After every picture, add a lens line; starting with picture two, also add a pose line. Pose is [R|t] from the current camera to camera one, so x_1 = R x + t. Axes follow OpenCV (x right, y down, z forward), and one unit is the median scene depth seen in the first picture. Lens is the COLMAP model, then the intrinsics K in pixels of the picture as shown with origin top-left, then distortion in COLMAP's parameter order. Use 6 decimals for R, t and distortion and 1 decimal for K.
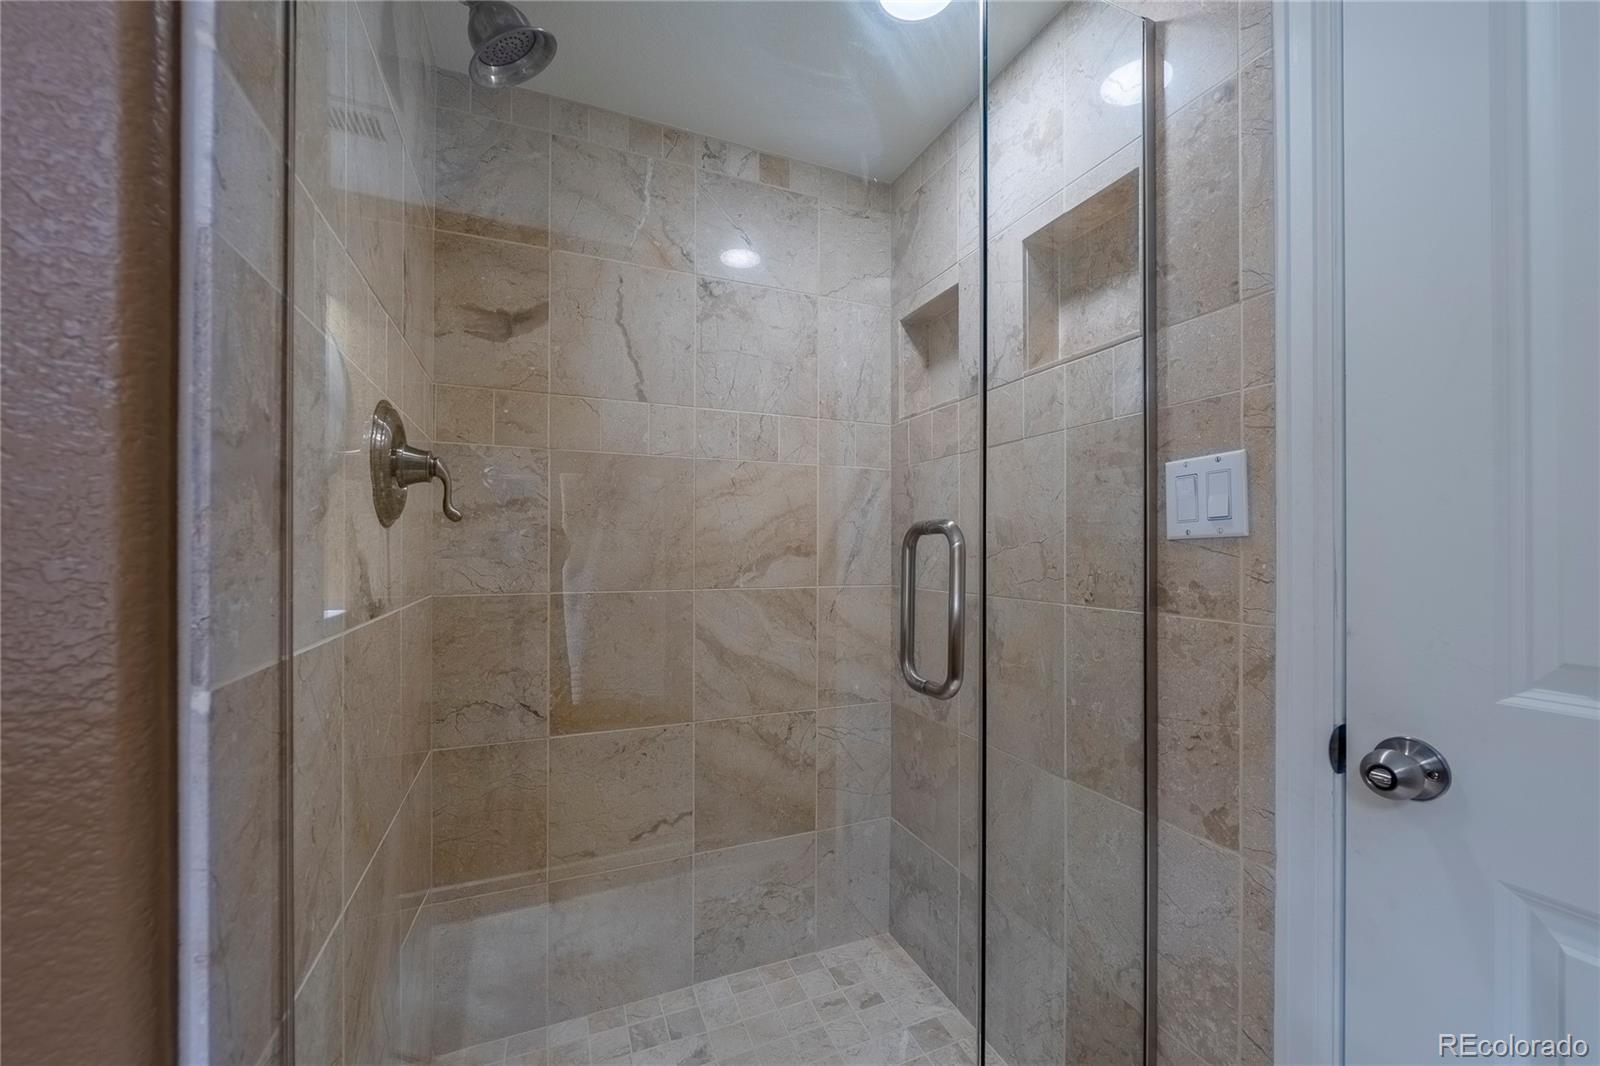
lens RADIAL K [[624.8, 0, 804.2], [0, 624.8, 550.1], [0, 0, 1]] dist [-0.006219, 0.000103]
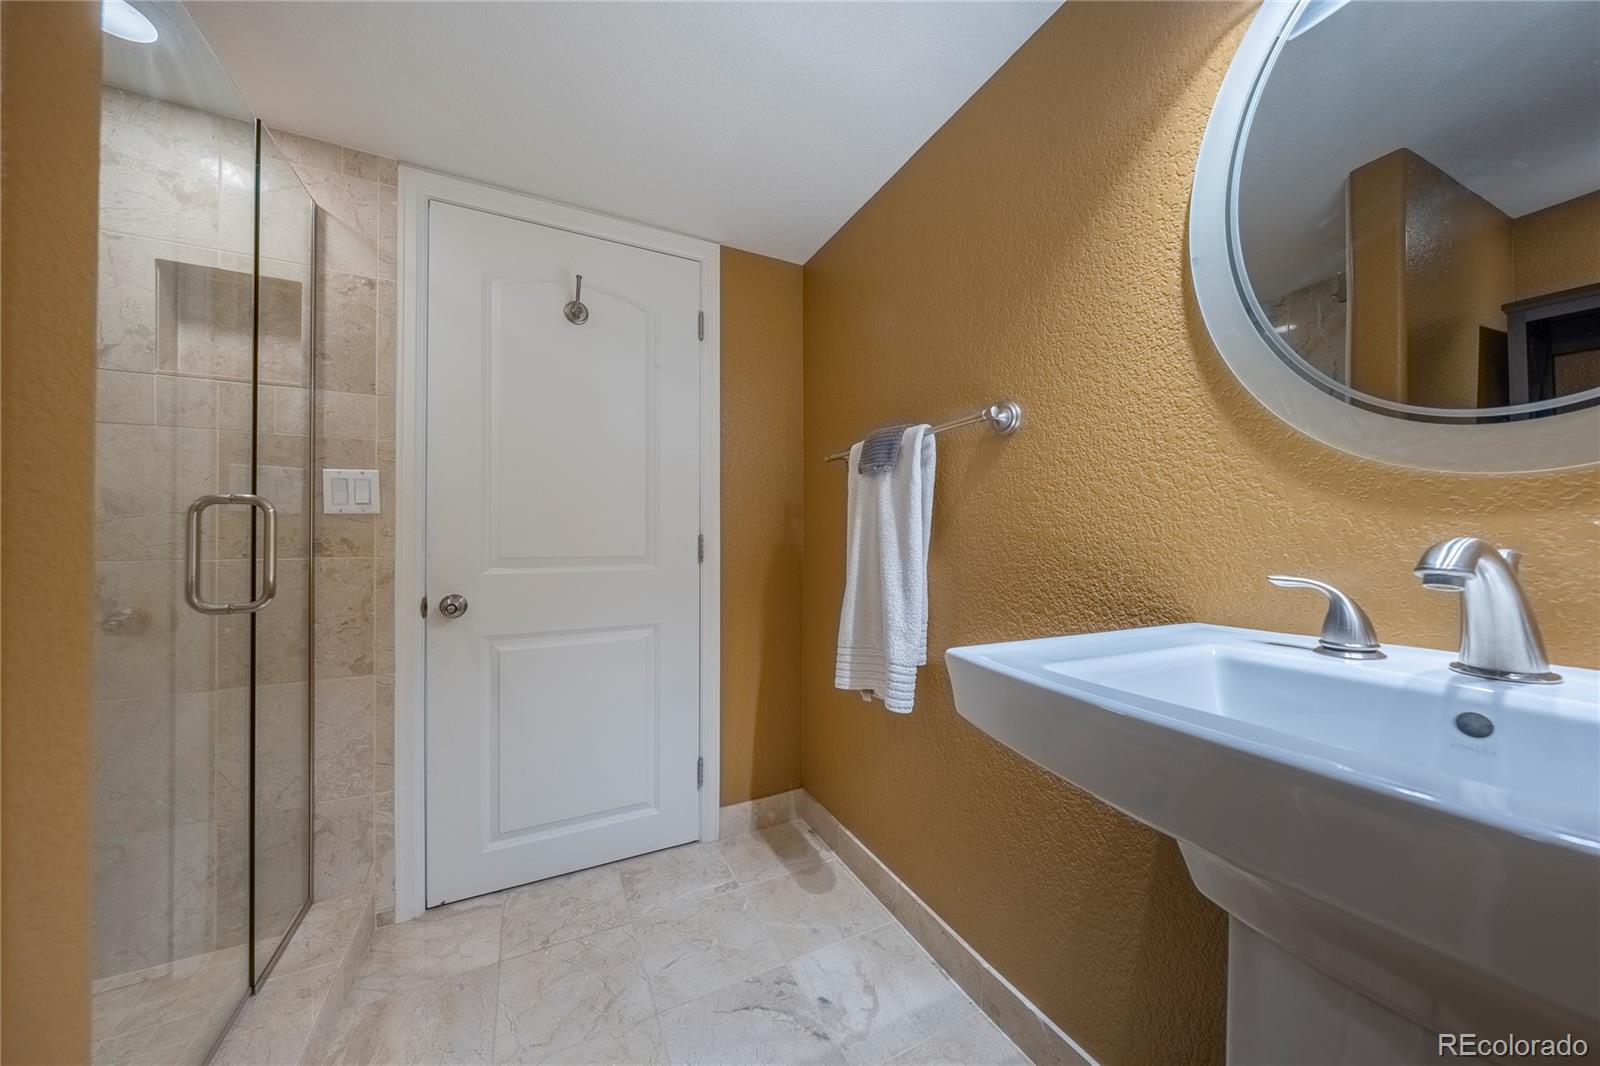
lens RADIAL K [[544.1, 0, 803.1], [0, 544.1, 528.6], [0, 0, 1]] dist [-0.000298, -0.000051]
pose [[-0.051153, -0.005487, 0.998676, -1.067765], [-0.005945, 0.999969, 0.005190, 0.007863], [-0.998673, -0.005671, -0.051184, -0.261425]]
